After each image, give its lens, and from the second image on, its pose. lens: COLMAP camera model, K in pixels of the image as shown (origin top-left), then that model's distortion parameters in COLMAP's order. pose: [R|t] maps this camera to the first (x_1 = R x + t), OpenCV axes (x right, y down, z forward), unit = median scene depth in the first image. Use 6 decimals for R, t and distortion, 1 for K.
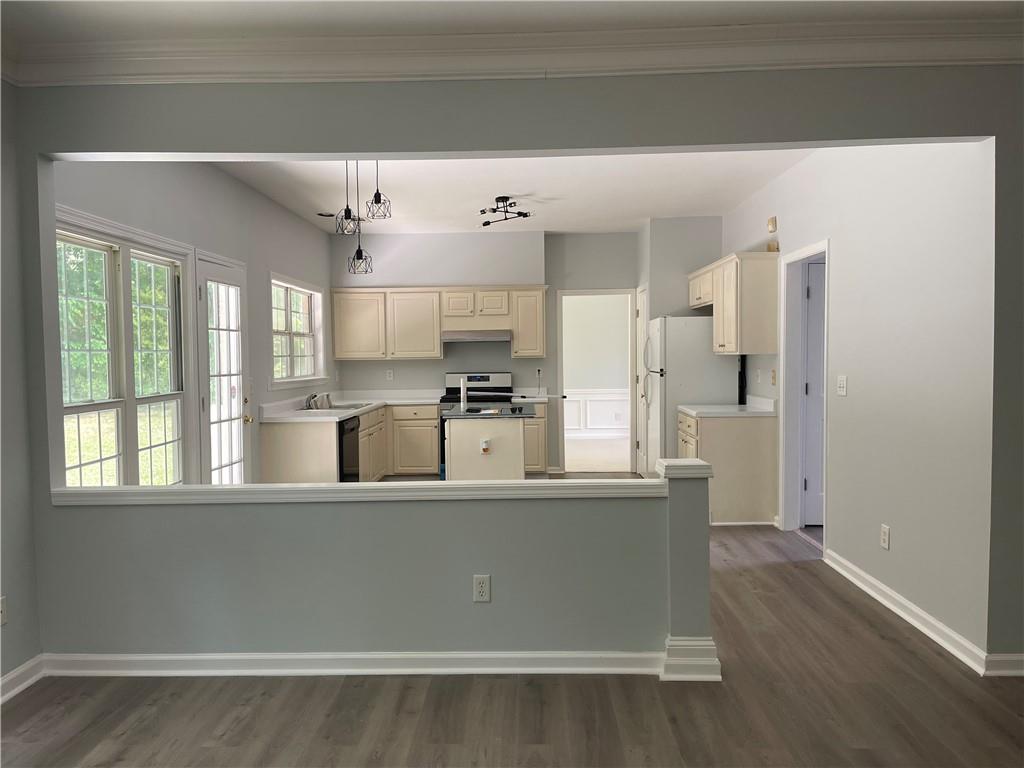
lens RADIAL K [[766.3, 0, 511.0], [0, 766.3, 389.5], [0, 0, 1]] dist [0.080548, -0.105609]
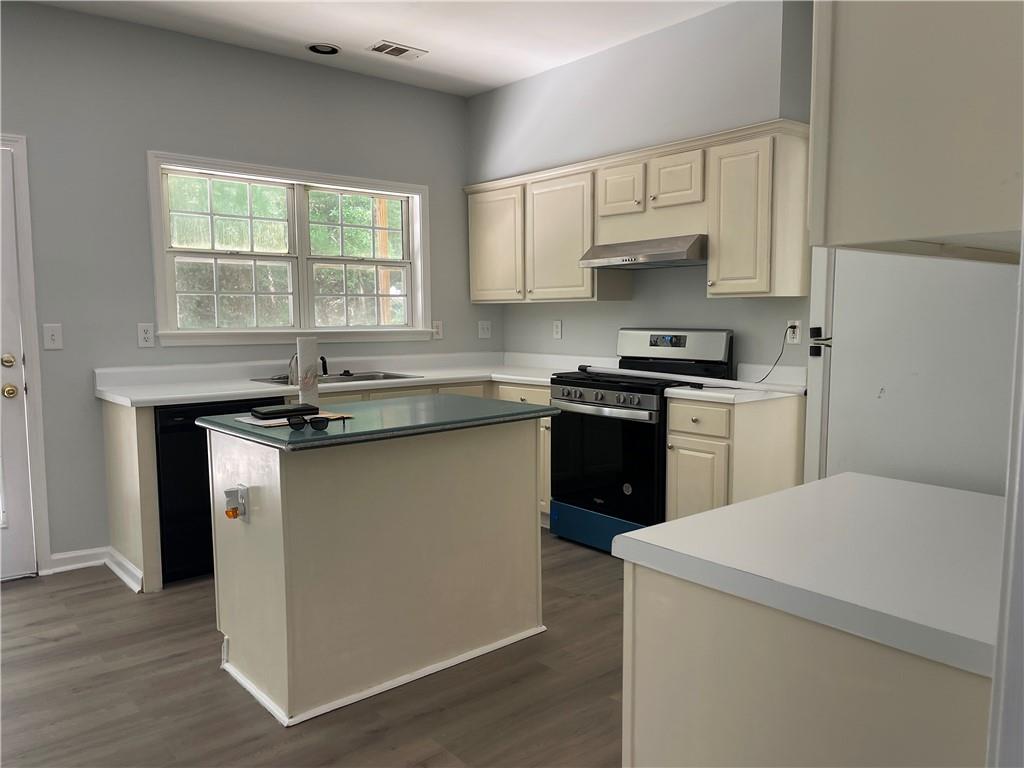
lens RADIAL K [[766.3, 0, 511.0], [0, 766.3, 389.5], [0, 0, 1]] dist [0.080548, -0.105609]
pose [[0.666712, 0.084389, -0.740523, 0.267163], [-0.039679, 0.996179, 0.077800, -0.018071], [0.744259, -0.022487, 0.667513, 0.608598]]
